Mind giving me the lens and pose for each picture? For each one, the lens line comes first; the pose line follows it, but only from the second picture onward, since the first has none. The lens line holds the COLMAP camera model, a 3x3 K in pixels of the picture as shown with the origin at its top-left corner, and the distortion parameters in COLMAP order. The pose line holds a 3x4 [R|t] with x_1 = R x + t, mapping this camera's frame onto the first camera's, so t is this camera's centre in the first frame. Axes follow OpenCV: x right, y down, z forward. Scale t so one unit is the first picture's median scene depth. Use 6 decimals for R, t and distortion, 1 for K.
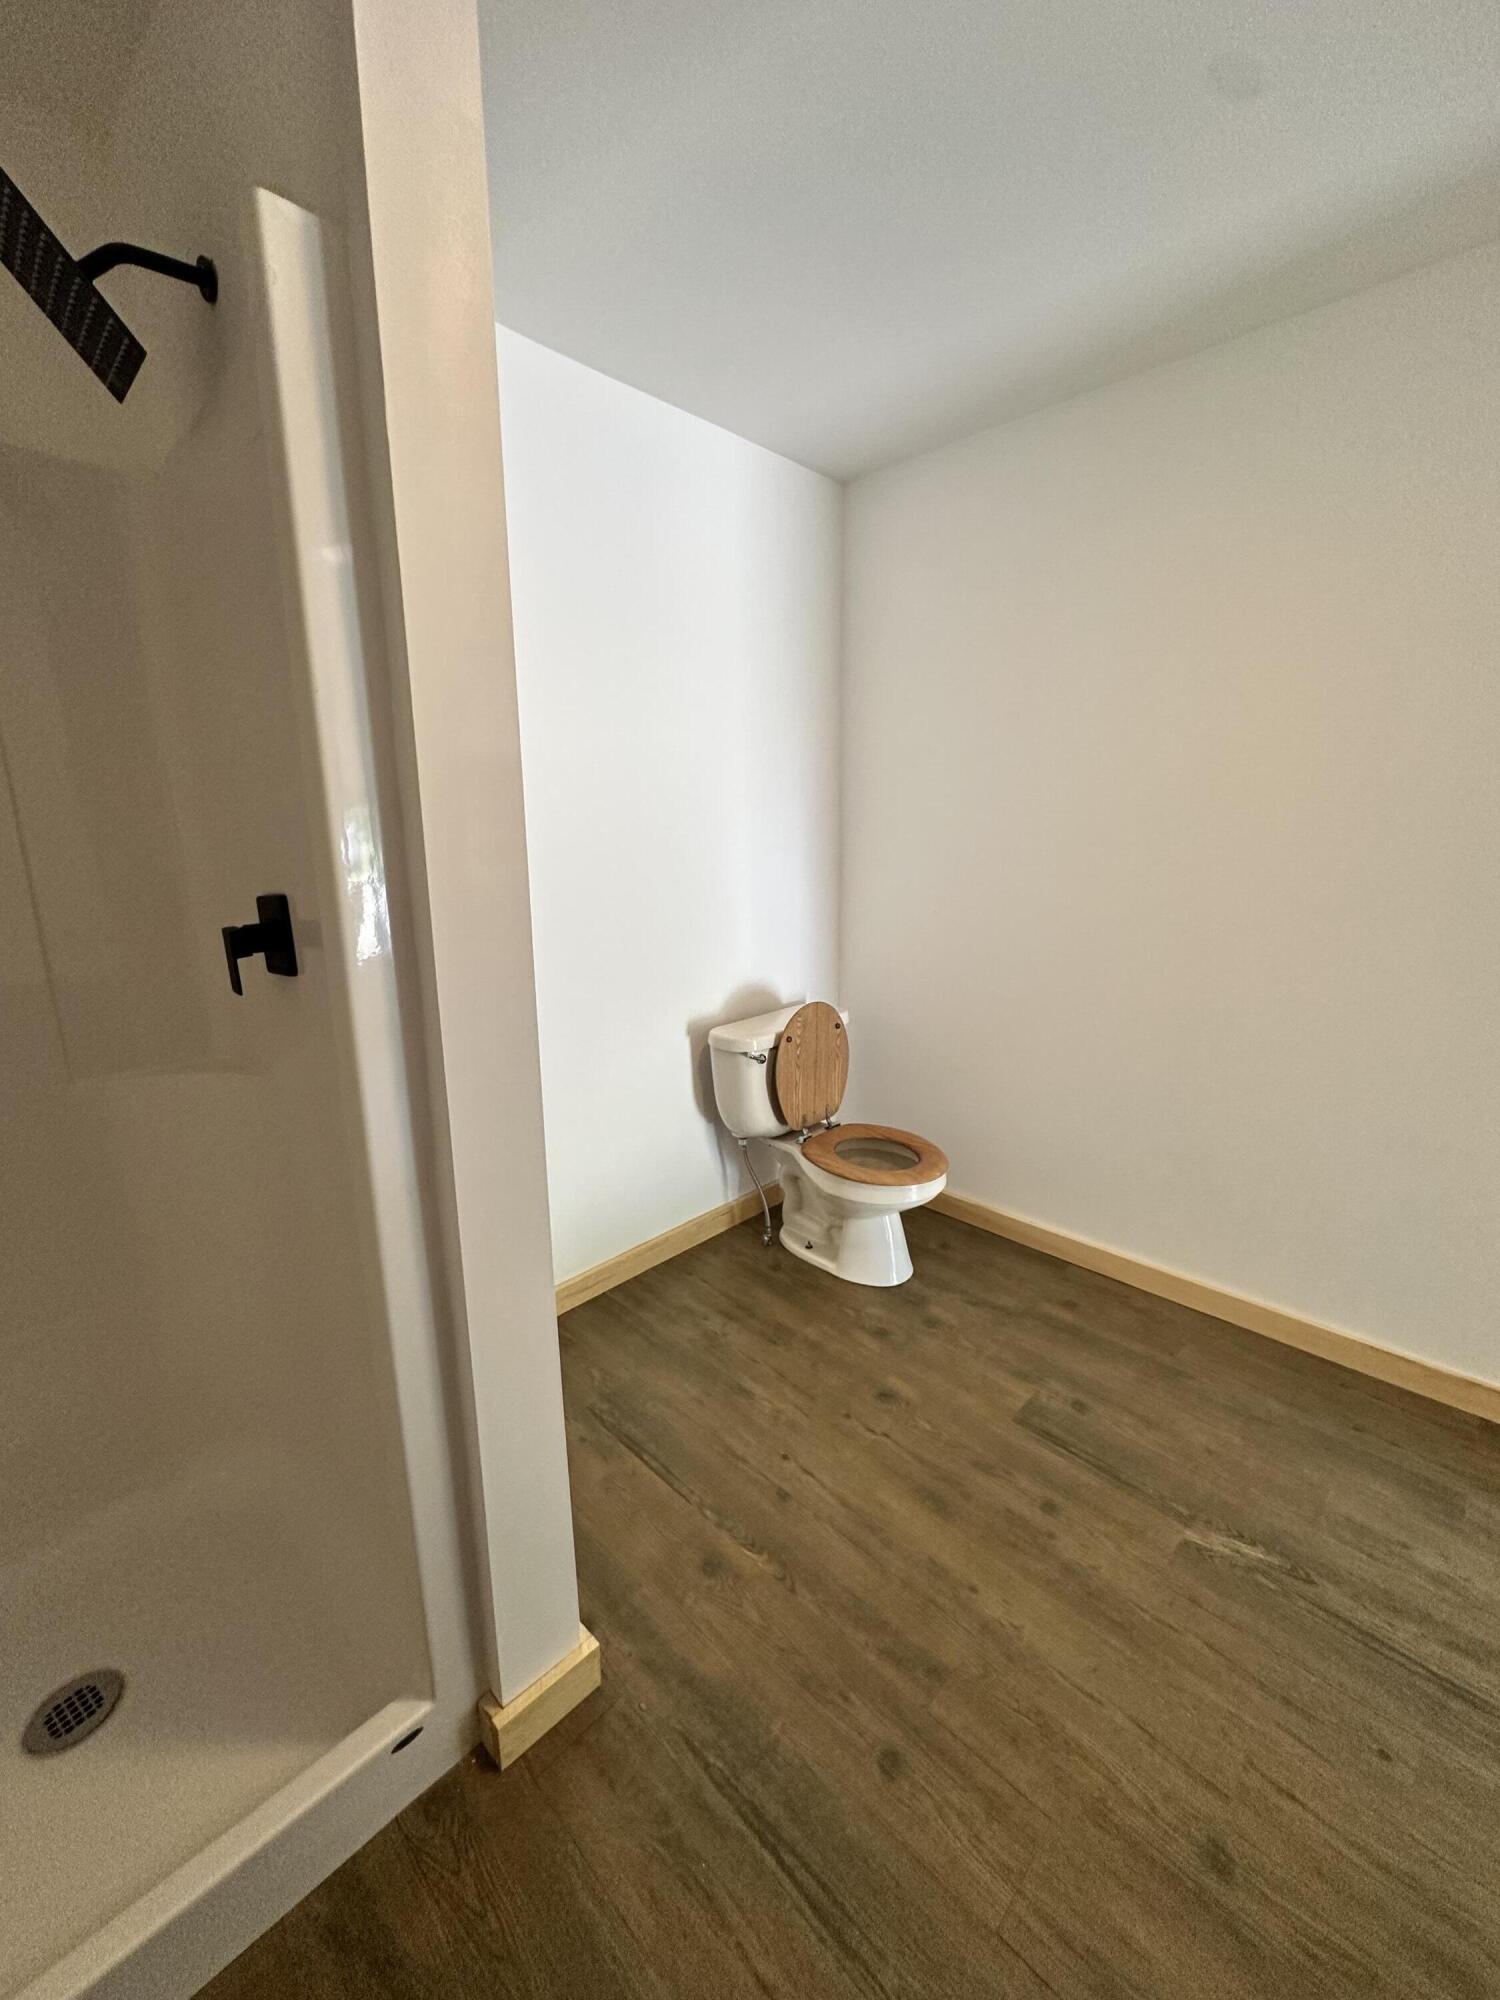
lens RADIAL K [[794.0, 0, 747.2], [0, 794.0, 1002.0], [0, 0, 1]] dist [0.002378, -0.000582]
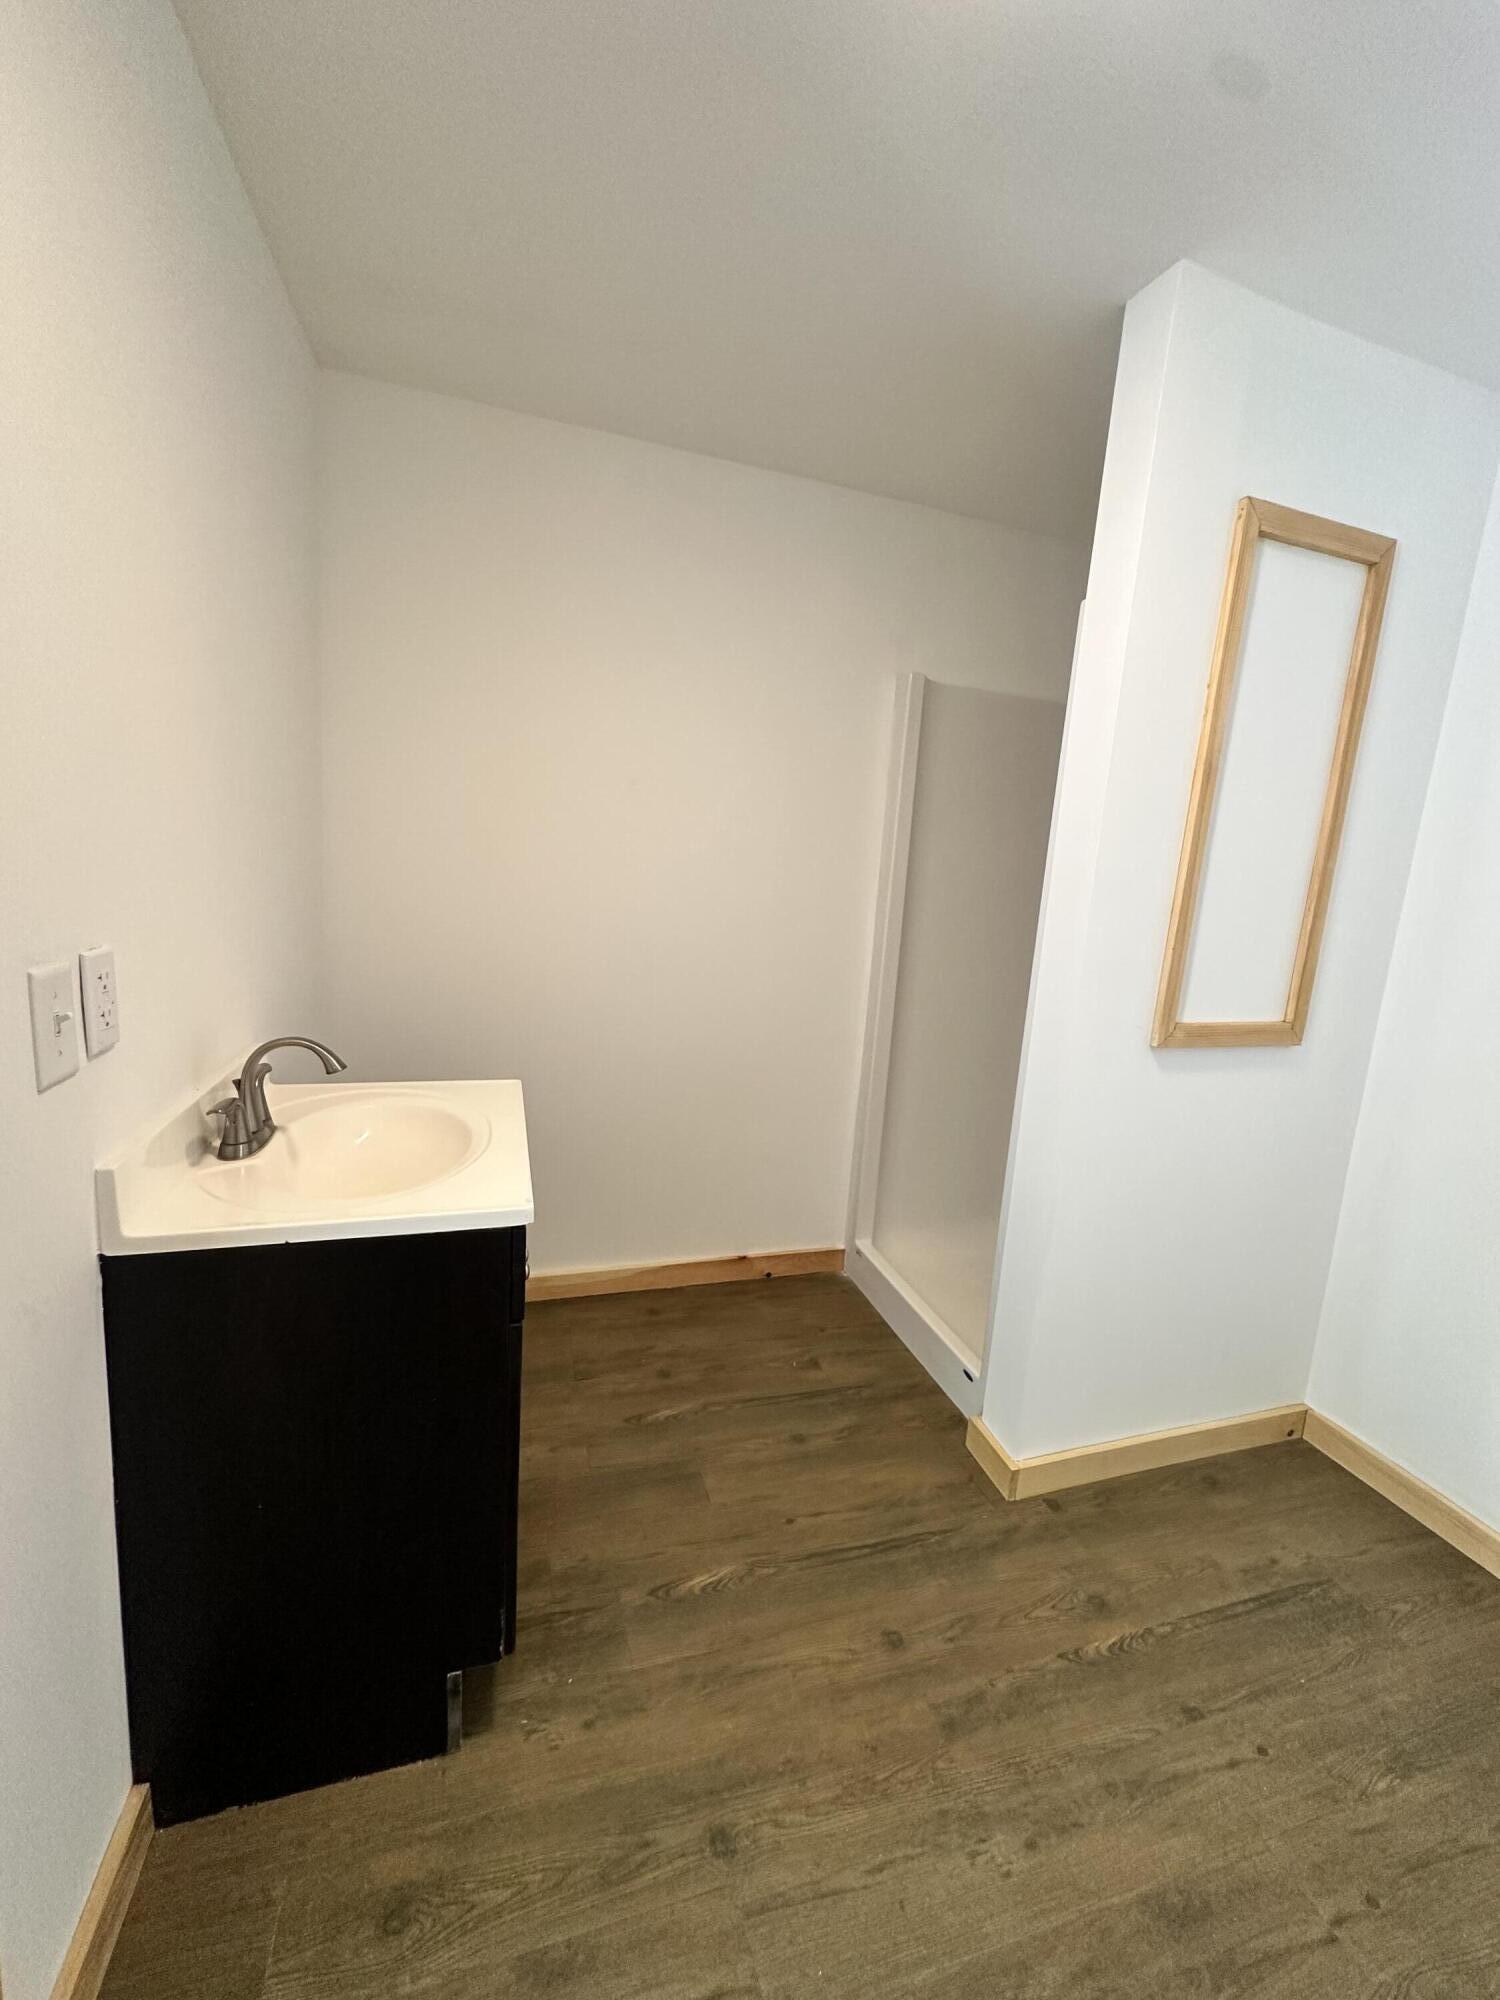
lens RADIAL K [[794.0, 0, 749.9], [0, 794.0, 998.3], [0, 0, 1]] dist [0.002378, -0.000582]
pose [[-0.468823, 0.128662, -0.873871, 1.176059], [-0.260911, 0.925017, 0.276169, -0.217794], [0.843878, 0.357478, -0.400100, 0.918996]]
